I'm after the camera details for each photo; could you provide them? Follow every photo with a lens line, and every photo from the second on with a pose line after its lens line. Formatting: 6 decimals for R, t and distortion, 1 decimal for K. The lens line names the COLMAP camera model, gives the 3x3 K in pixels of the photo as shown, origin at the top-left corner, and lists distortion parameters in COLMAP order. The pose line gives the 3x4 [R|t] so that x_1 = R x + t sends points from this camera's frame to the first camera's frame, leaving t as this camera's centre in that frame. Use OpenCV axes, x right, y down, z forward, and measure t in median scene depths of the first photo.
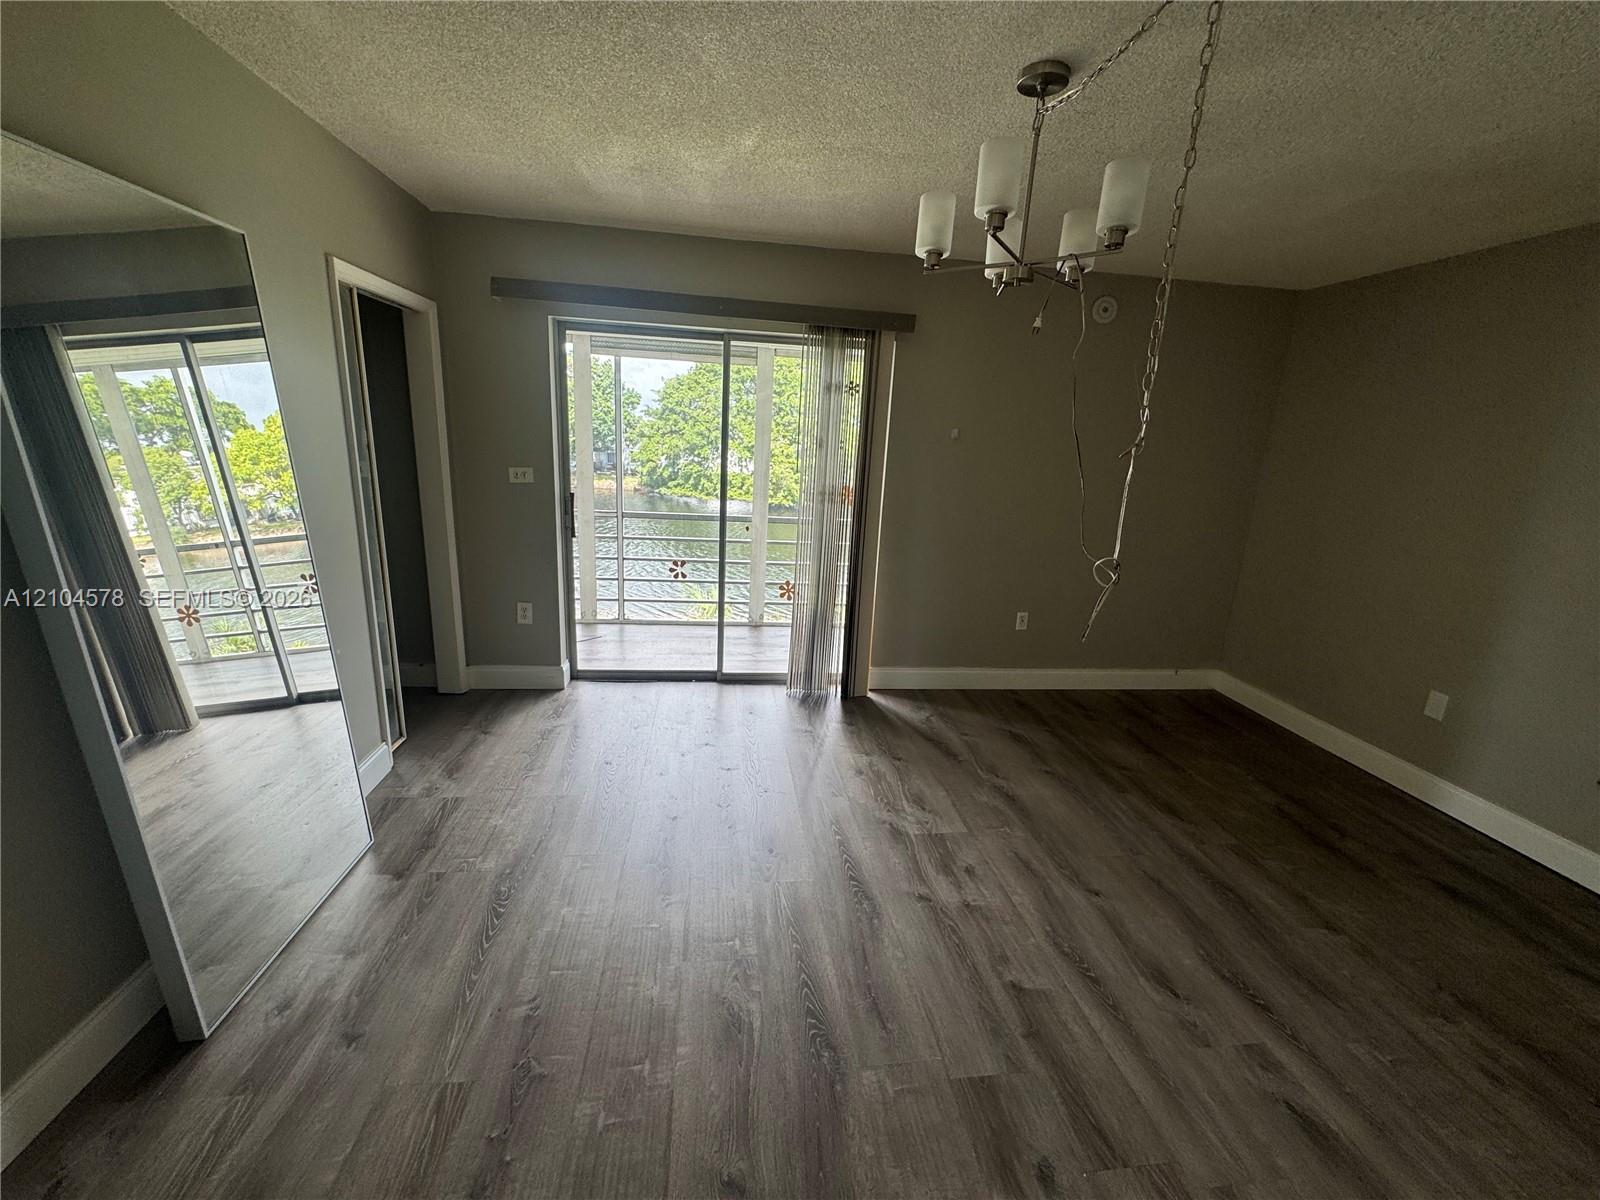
lens RADIAL K [[641.5, 0, 795.3], [0, 641.5, 598.7], [0, 0, 1]] dist [-0.003477, -0.000256]
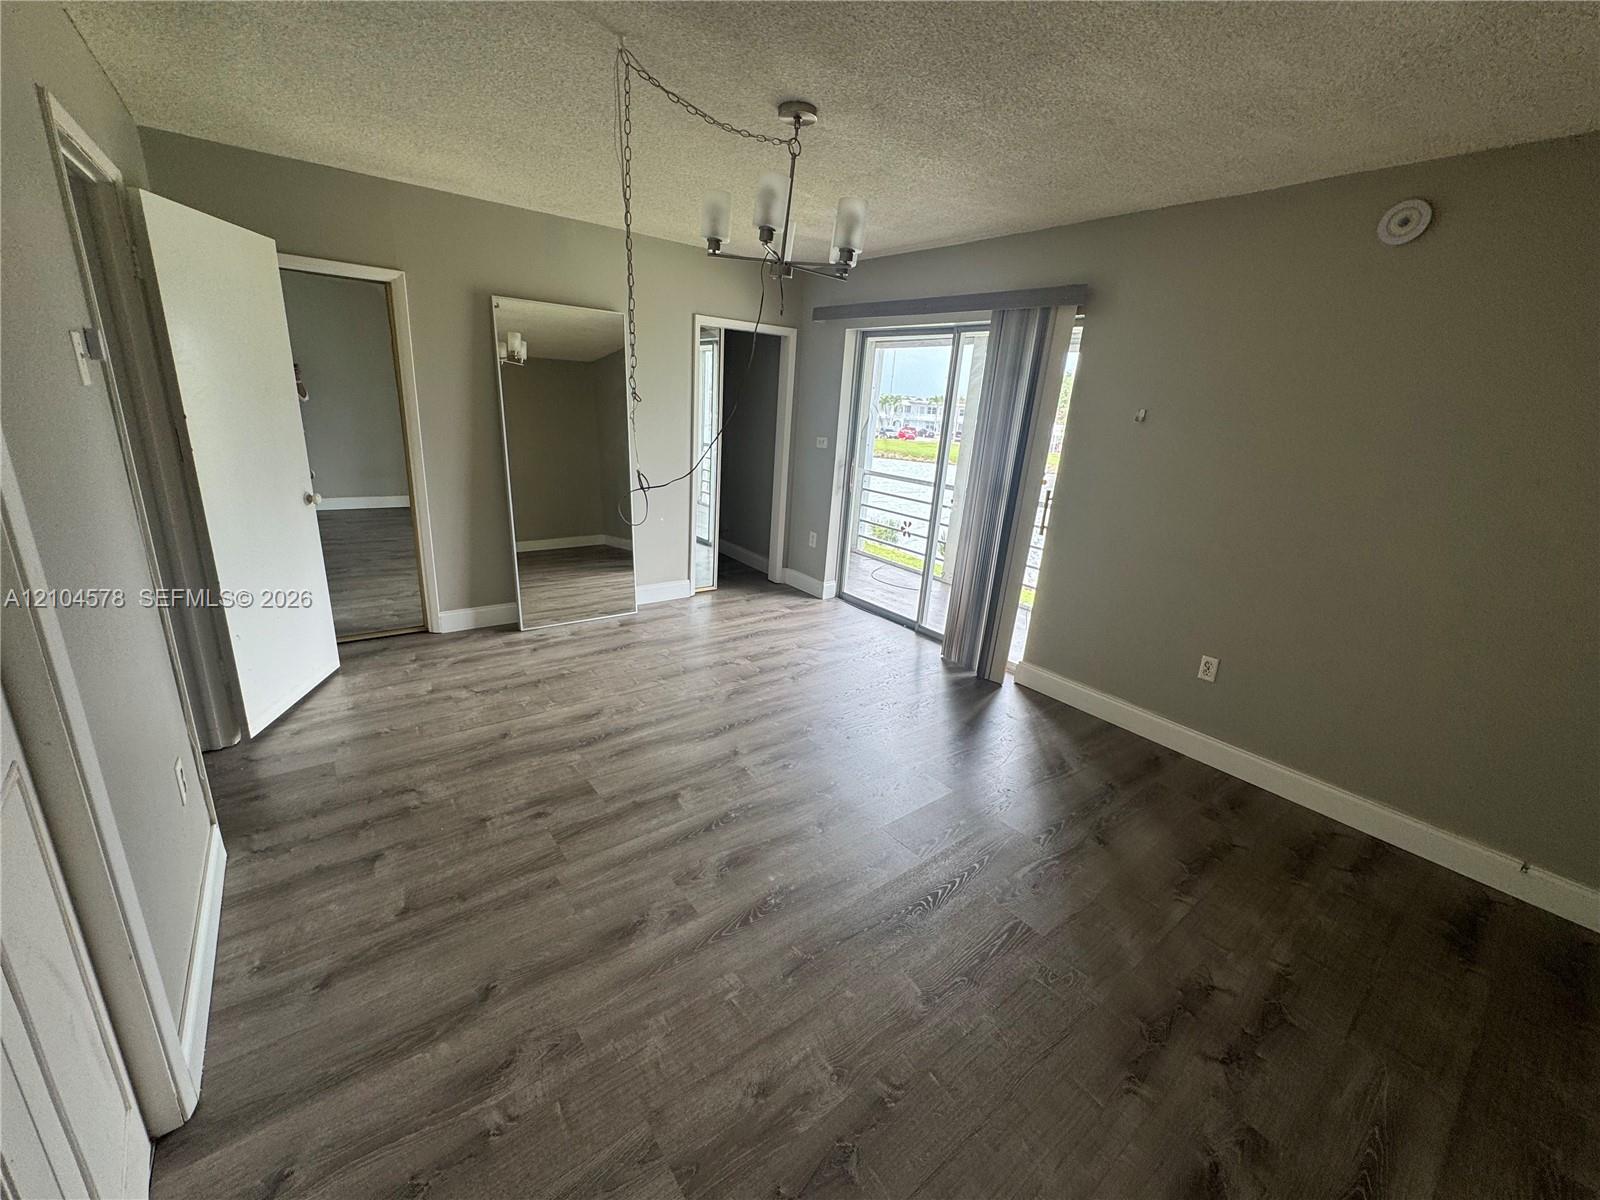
lens RADIAL K [[641.5, 0, 806.9], [0, 641.5, 602.3], [0, 0, 1]] dist [-0.003477, -0.000256]
pose [[0.515747, 0.241383, -0.822033, 0.801879], [-0.245083, 0.960960, 0.128412, -0.023429], [0.820938, 0.135238, 0.554772, 0.212473]]
